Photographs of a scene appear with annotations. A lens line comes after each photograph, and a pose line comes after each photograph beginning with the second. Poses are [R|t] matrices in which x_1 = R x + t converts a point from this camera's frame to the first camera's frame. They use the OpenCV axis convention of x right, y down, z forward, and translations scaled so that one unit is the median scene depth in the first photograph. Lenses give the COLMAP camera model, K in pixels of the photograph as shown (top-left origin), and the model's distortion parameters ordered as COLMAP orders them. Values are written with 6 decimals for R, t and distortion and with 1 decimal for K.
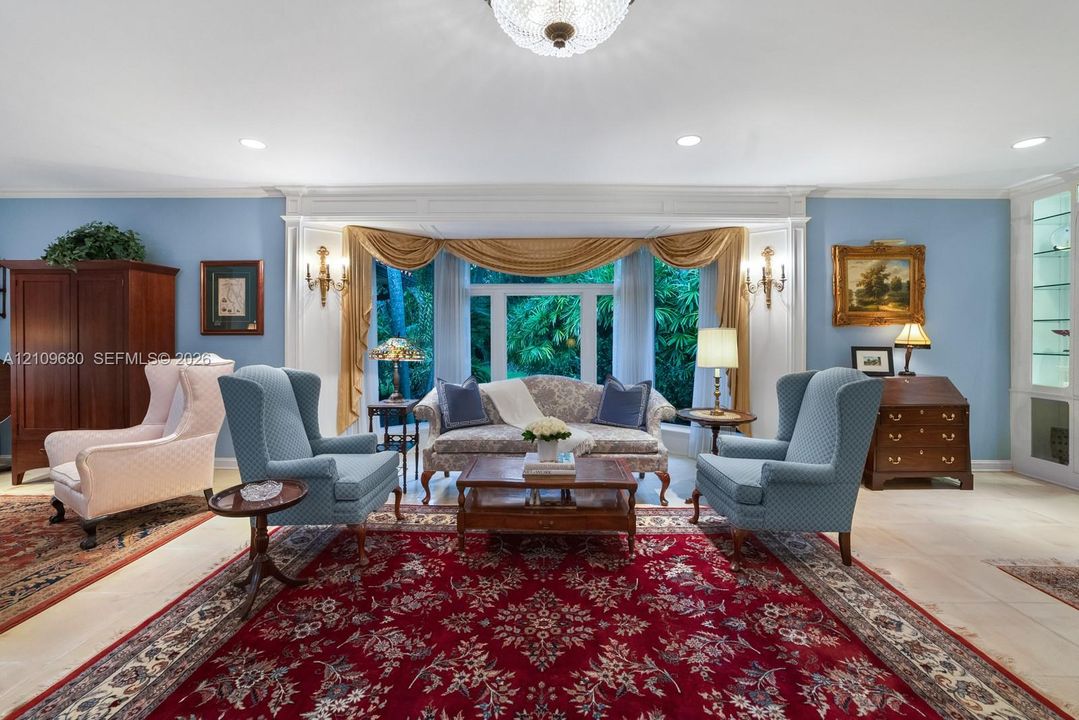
lens RADIAL K [[445.5, 0, 535.3], [0, 445.5, 342.6], [0, 0, 1]] dist [-0.053023, 0.019414]
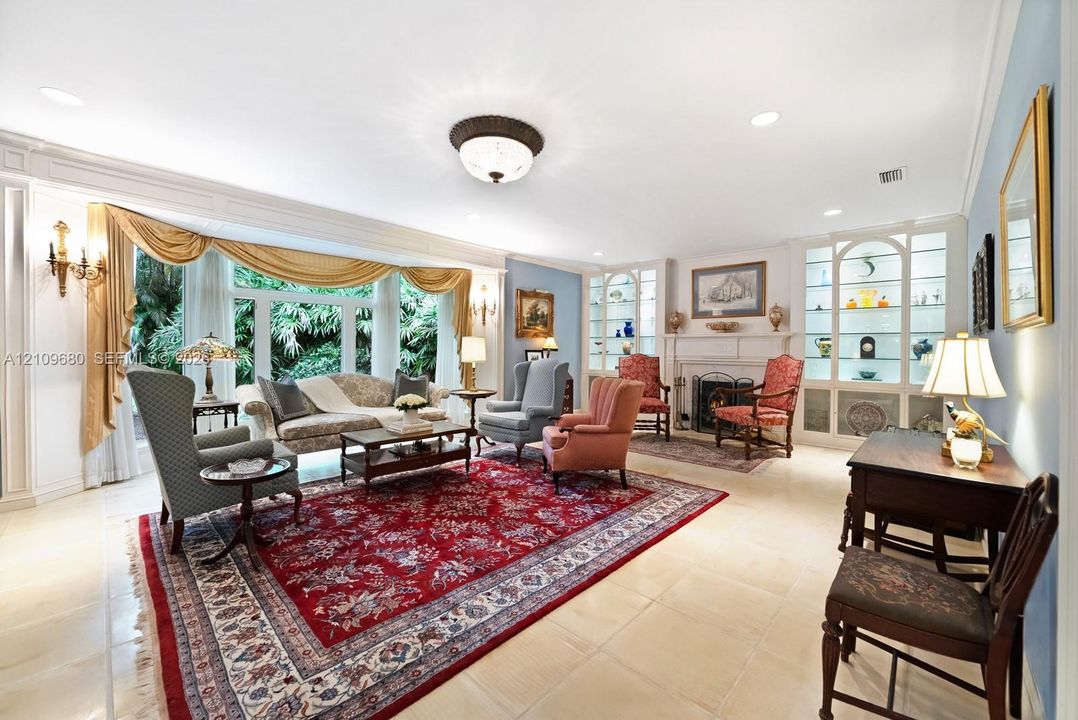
lens RADIAL K [[419.4, 0, 539.0], [0, 419.4, 360.0], [0, 0, 1]] dist [-0.048017, 0.015244]
pose [[0.672106, -0.012195, 0.740355, -0.470626], [0.000804, 0.999876, 0.015739, 0.024400], [-0.740455, -0.009983, 0.672032, -0.149155]]
